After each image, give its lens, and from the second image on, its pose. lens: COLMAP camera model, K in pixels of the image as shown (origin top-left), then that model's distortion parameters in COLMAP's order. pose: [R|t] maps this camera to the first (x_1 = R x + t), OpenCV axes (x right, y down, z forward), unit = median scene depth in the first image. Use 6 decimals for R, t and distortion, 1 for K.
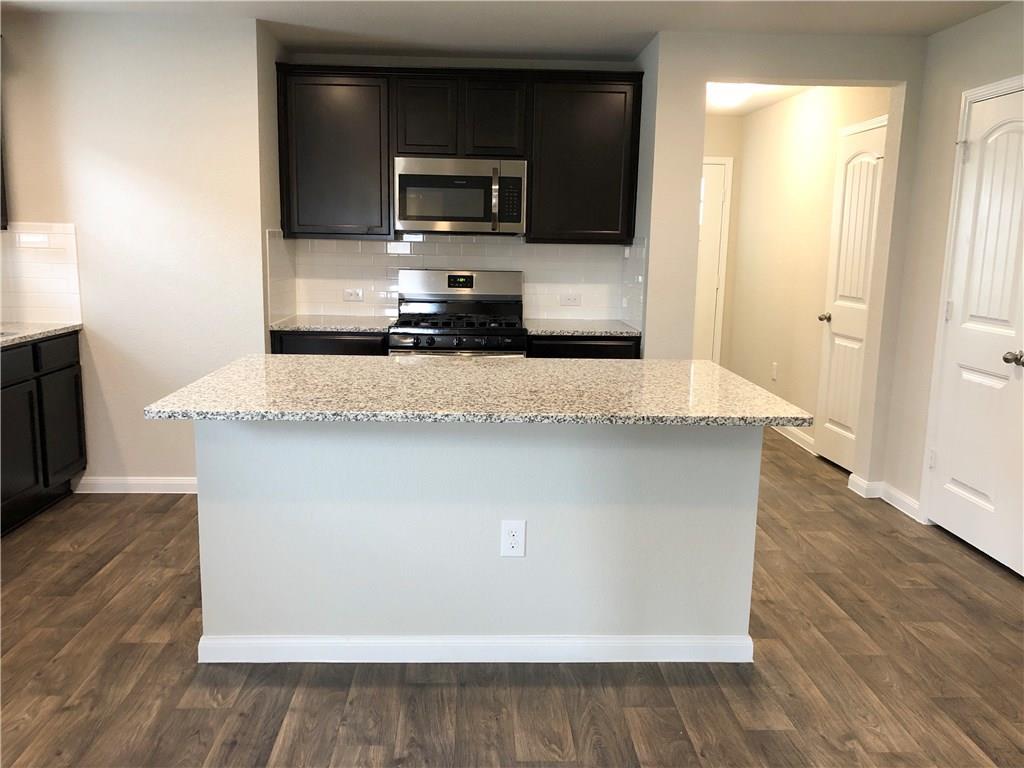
lens RADIAL K [[843.9, 0, 509.2], [0, 843.9, 379.7], [0, 0, 1]] dist [0.018466, -0.005665]
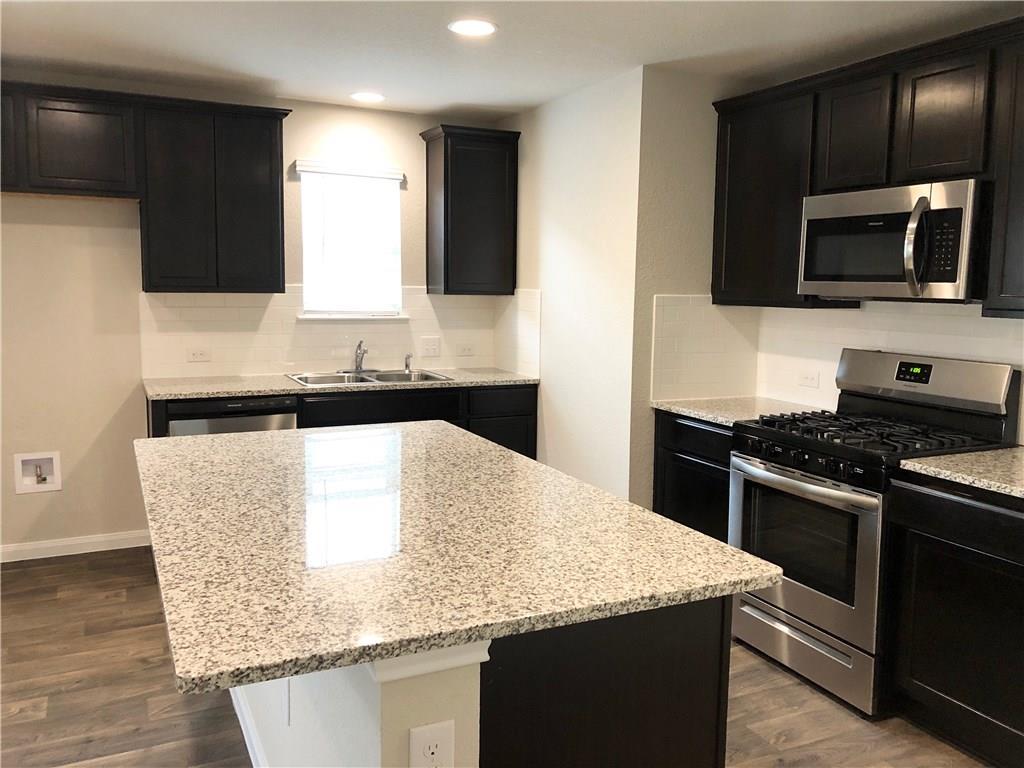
lens RADIAL K [[831.9, 0, 507.1], [0, 831.9, 376.8], [0, 0, 1]] dist [0.022975, -0.006638]
pose [[0.400889, 0.092467, -0.911448, 0.481393], [-0.160257, 0.986631, 0.029608, -0.097044], [0.902001, 0.134197, 0.410349, 0.536659]]
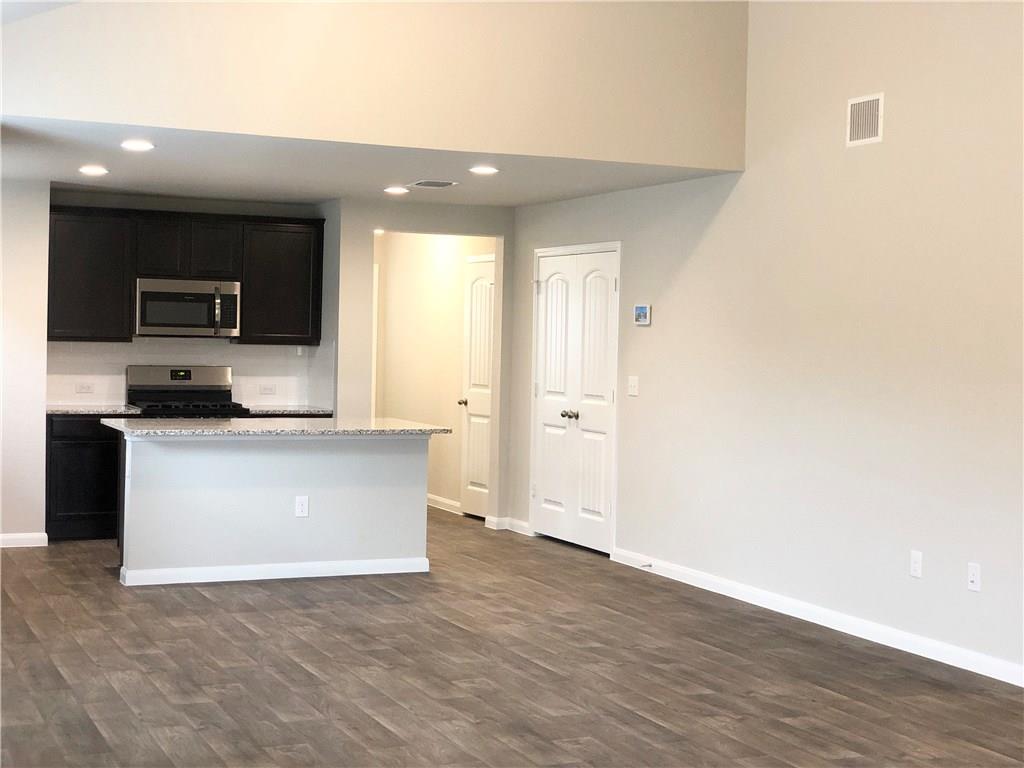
lens RADIAL K [[1552.0, 0, 512.0], [0, 1552.0, 384.0], [0, 0, 1]] dist [-0.014152, 0.161897]
pose [[0.930757, -0.010266, 0.365494, -0.515069], [0.056400, 0.991673, -0.115774, 0.219473], [-0.361262, 0.128372, 0.923586, -1.487467]]
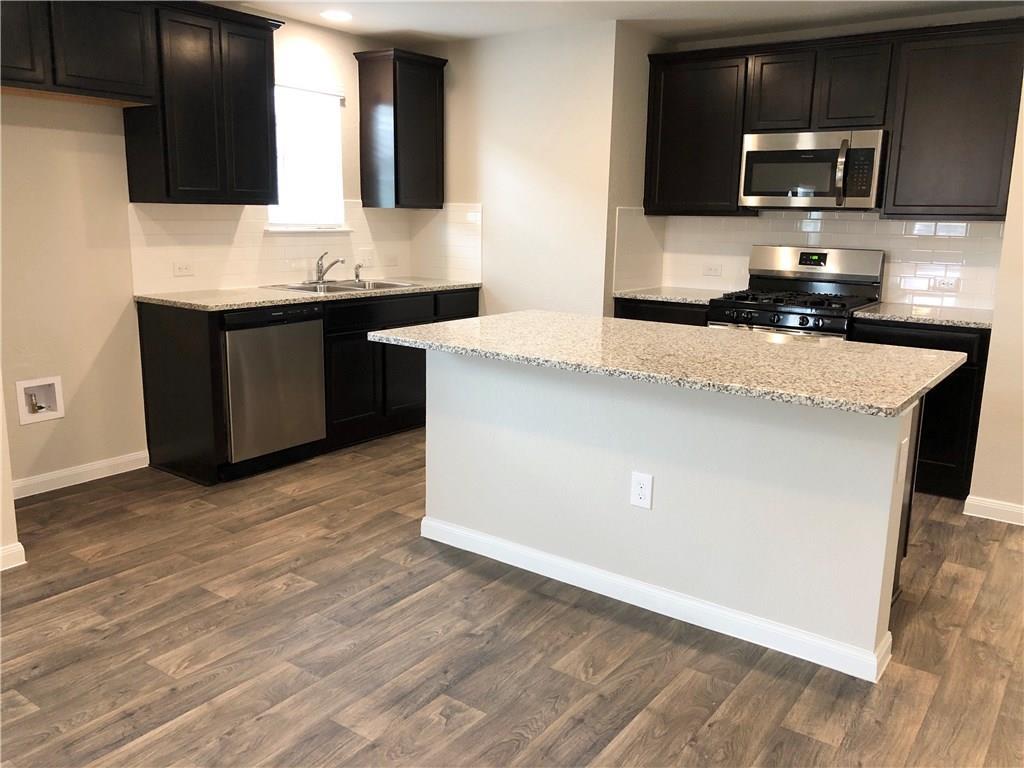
lens RADIAL K [[844.8, 0, 509.9], [0, 844.8, 371.4], [0, 0, 1]] dist [0.025335, -0.010377]
pose [[0.783642, 0.112933, -0.610862, 0.330157], [-0.108028, 0.993128, 0.045021, 0.005527], [0.611748, 0.030710, 0.790456, 0.029512]]
